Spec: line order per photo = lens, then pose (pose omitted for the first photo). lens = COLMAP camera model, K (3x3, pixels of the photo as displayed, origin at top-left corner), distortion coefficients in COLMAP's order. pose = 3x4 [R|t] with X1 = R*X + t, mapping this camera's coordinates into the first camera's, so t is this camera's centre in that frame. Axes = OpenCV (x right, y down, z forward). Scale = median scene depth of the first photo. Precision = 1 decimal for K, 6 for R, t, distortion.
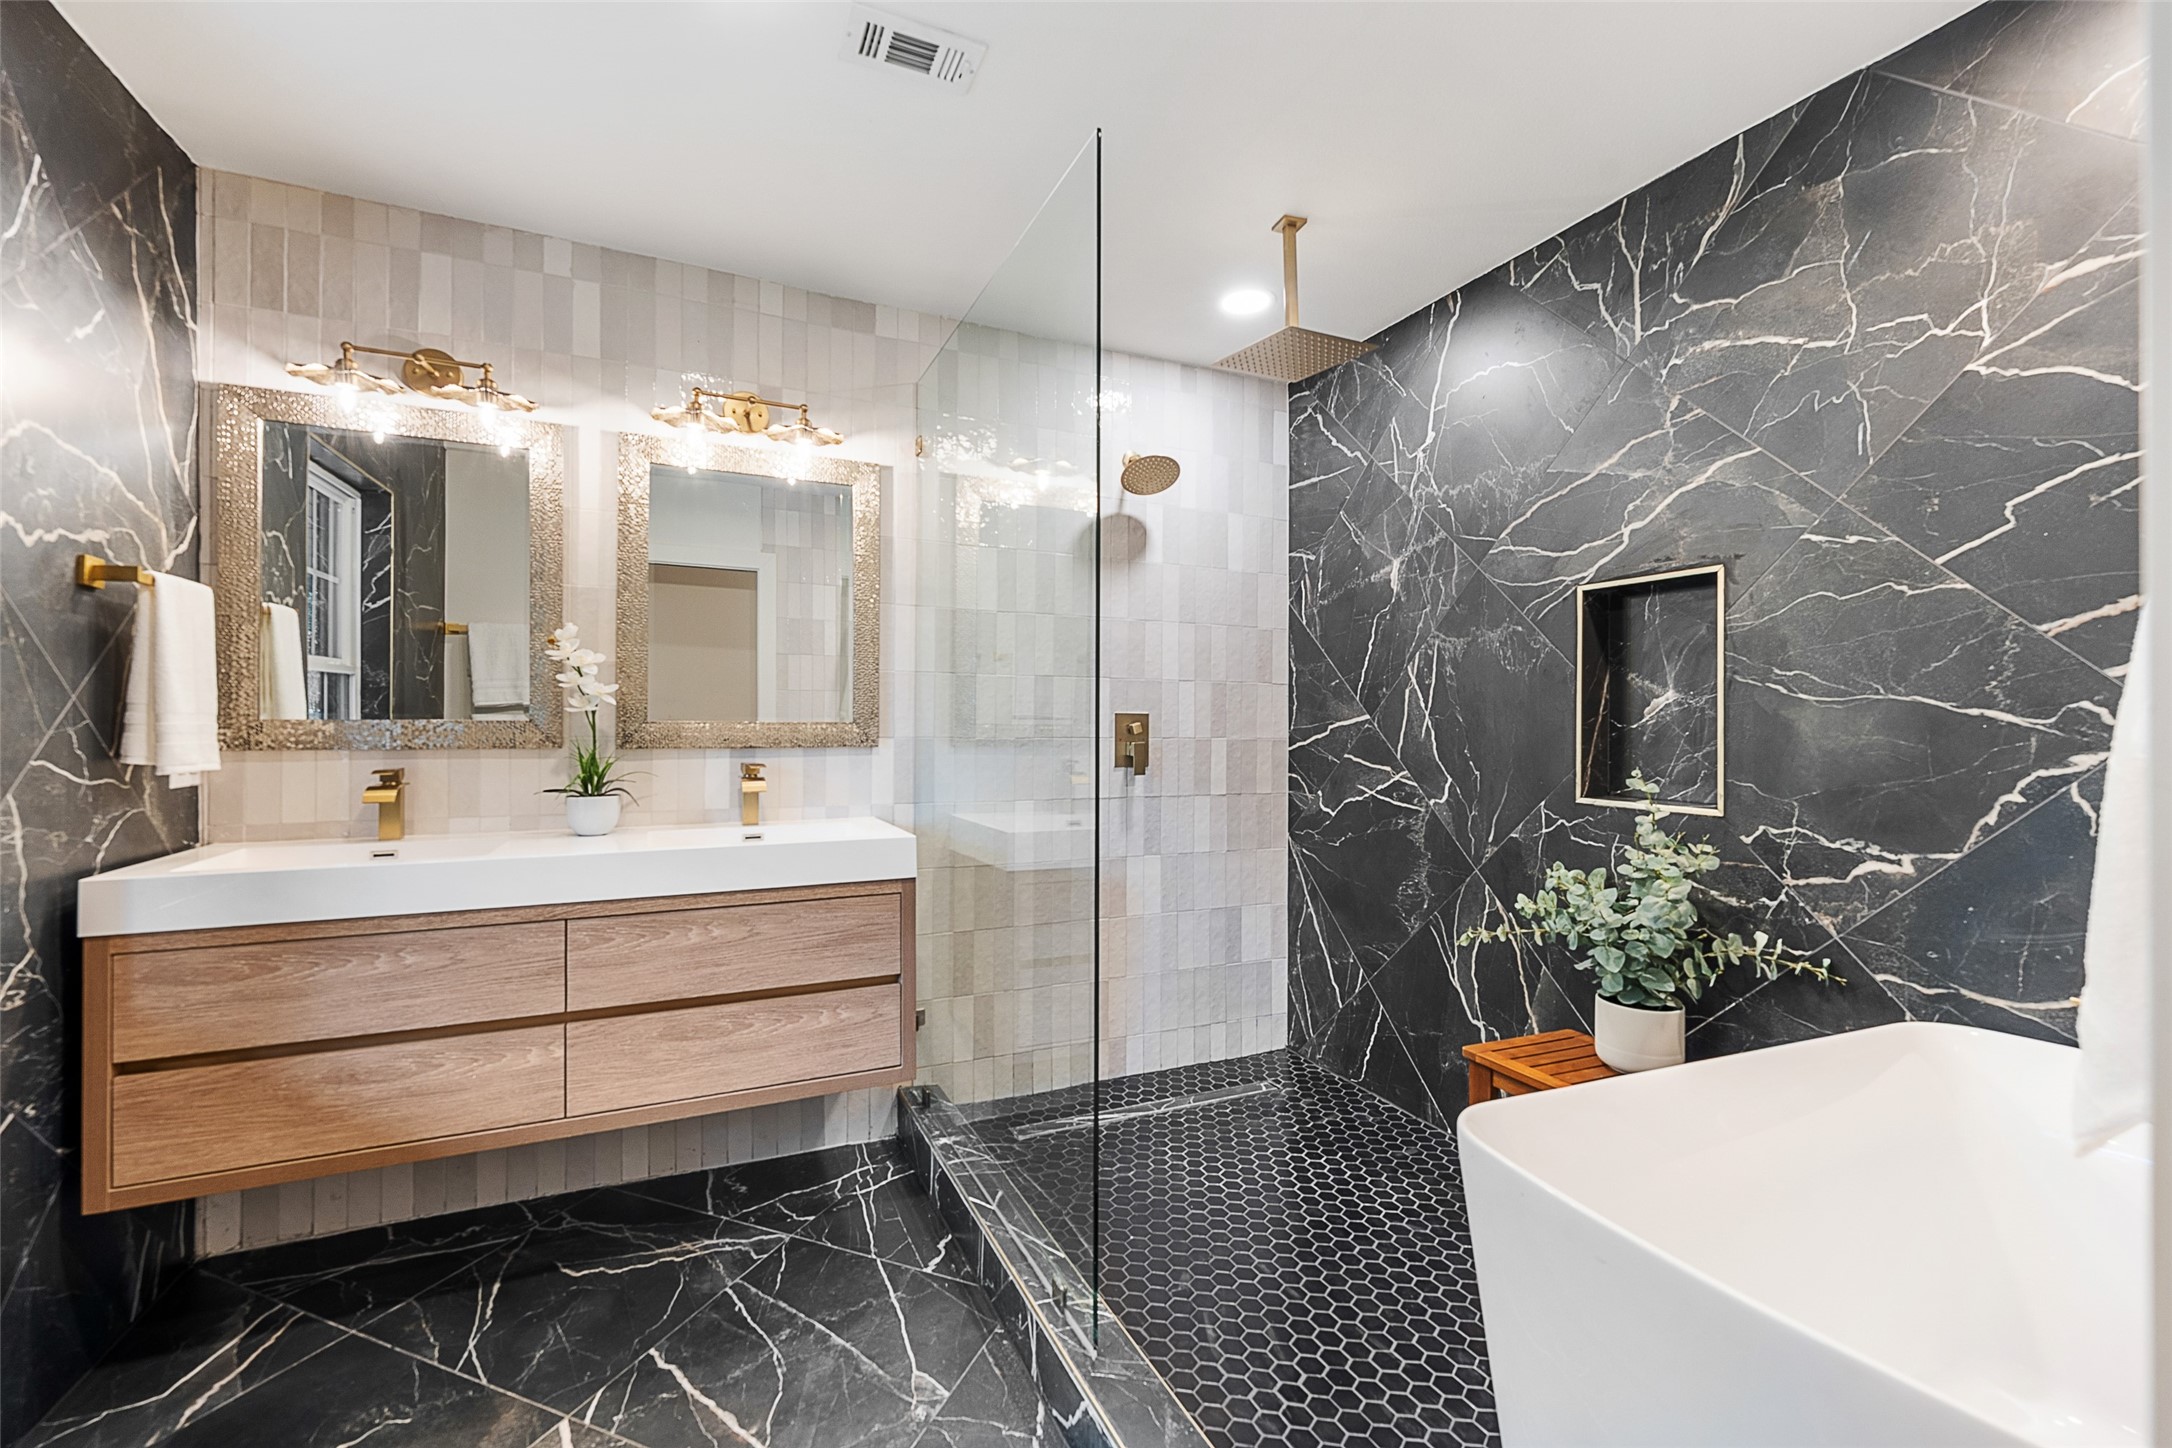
lens RADIAL K [[882.7, 0, 1072.9], [0, 882.7, 723.8], [0, 0, 1]] dist [-0.001500, -0.000737]
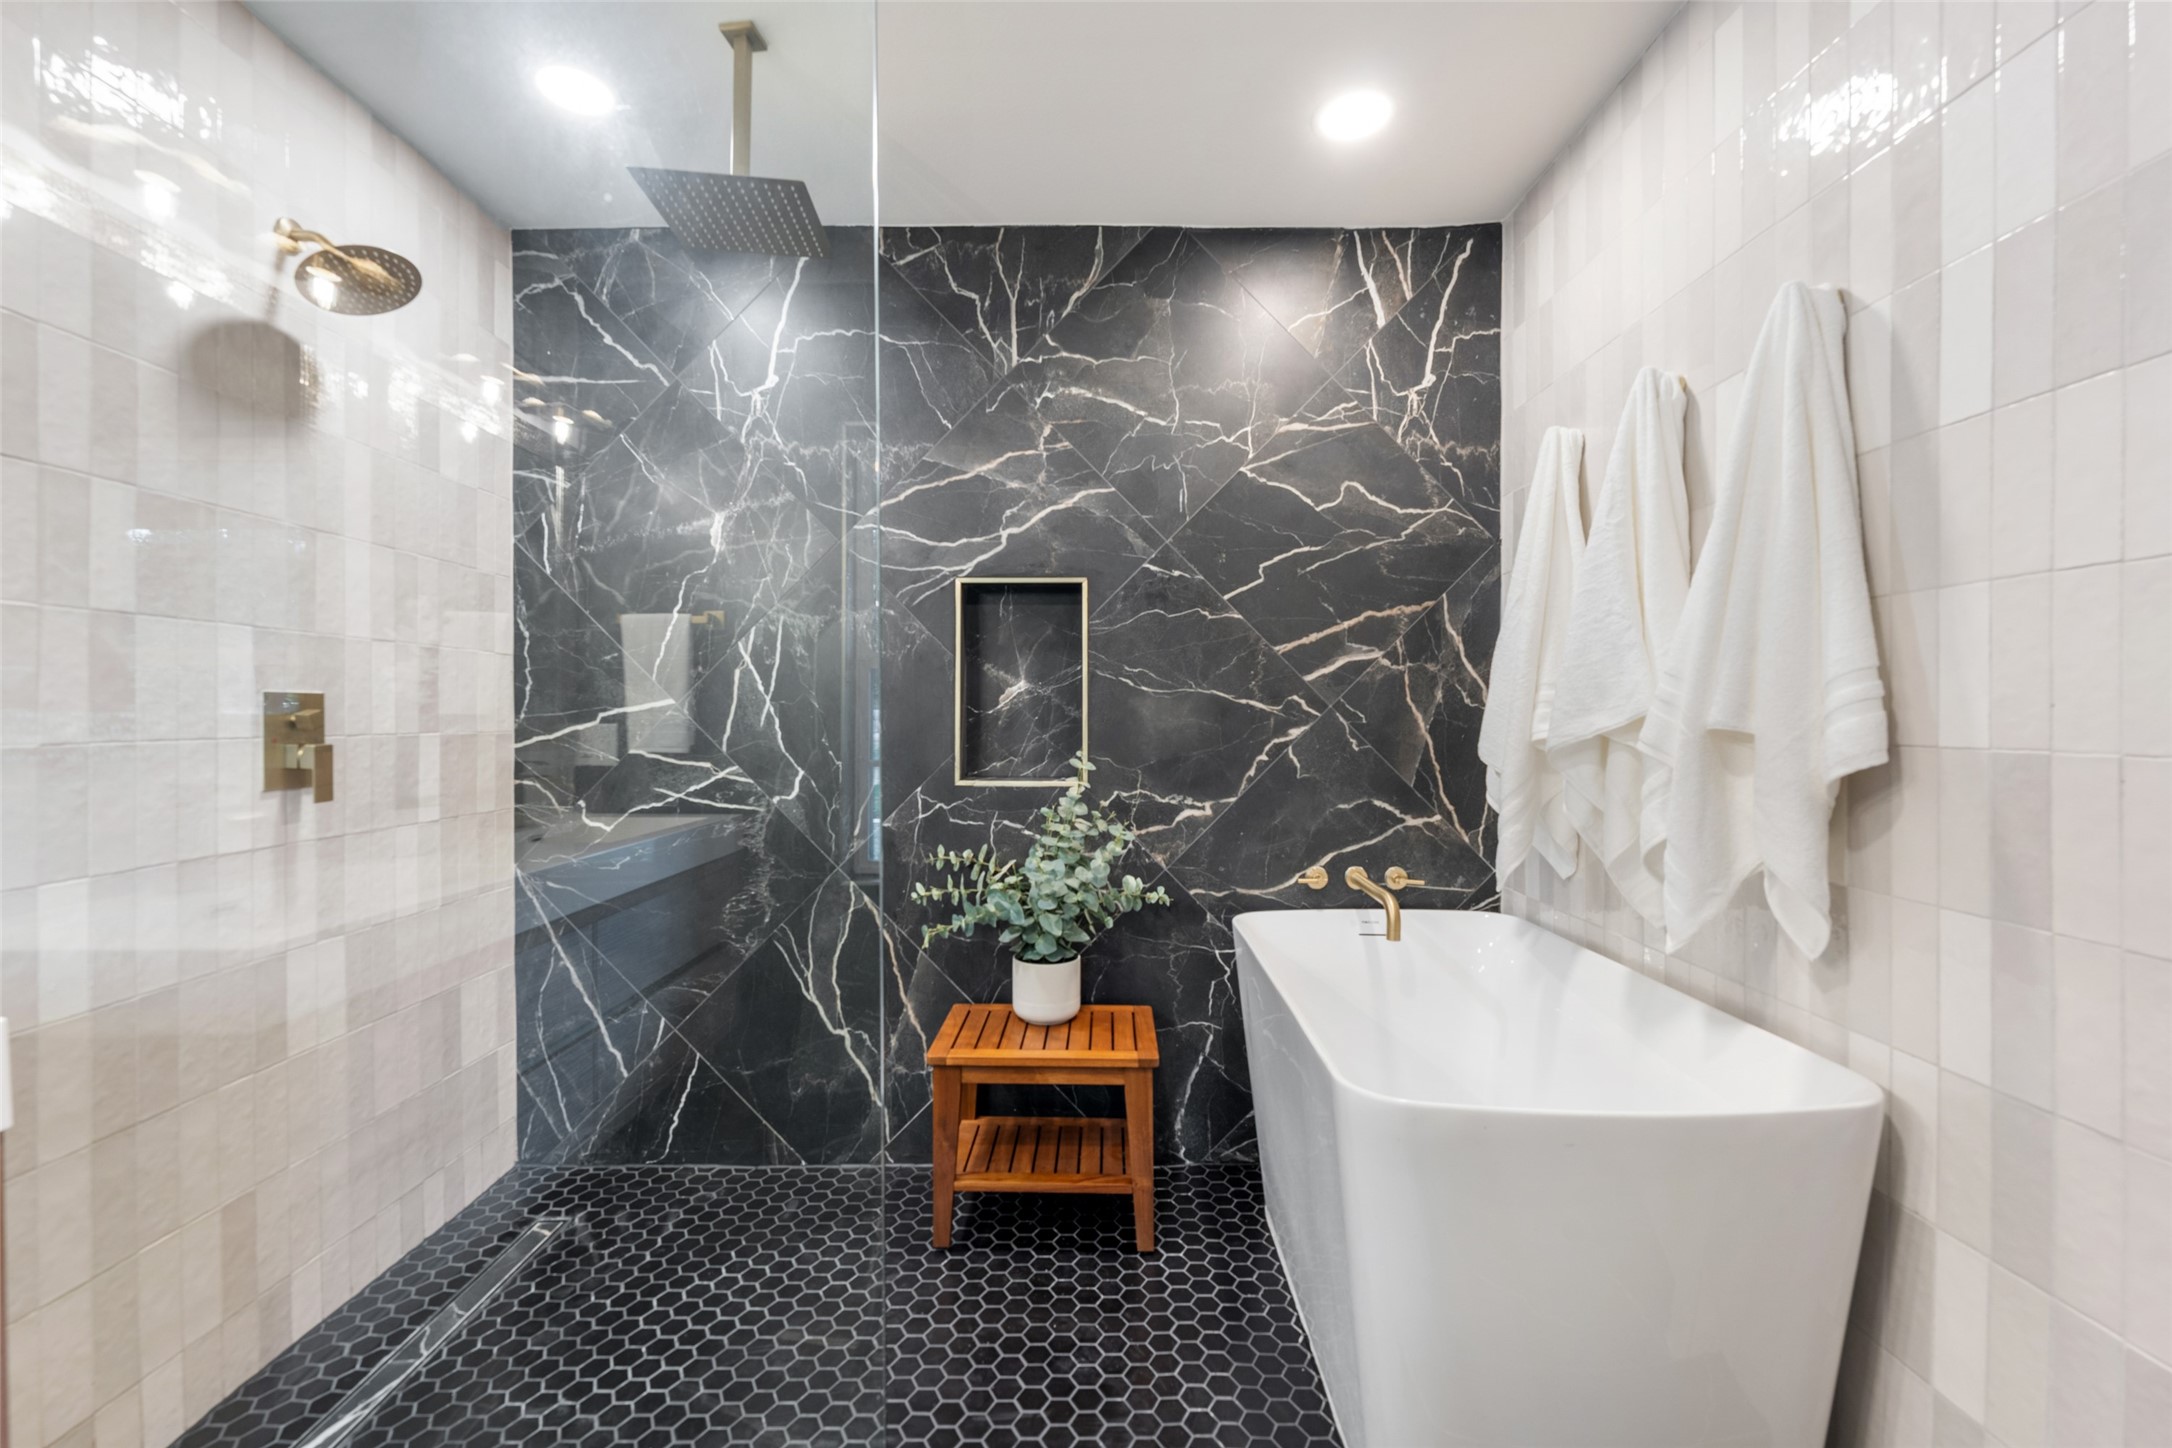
lens RADIAL K [[882.7, 0, 1084.7], [0, 882.7, 718.9], [0, 0, 1]] dist [-0.001500, -0.000737]
pose [[0.418887, -0.010343, 0.907980, -0.288232], [0.001493, 0.999942, 0.010702, -0.000393], [-0.908037, -0.003128, 0.418878, 0.395283]]
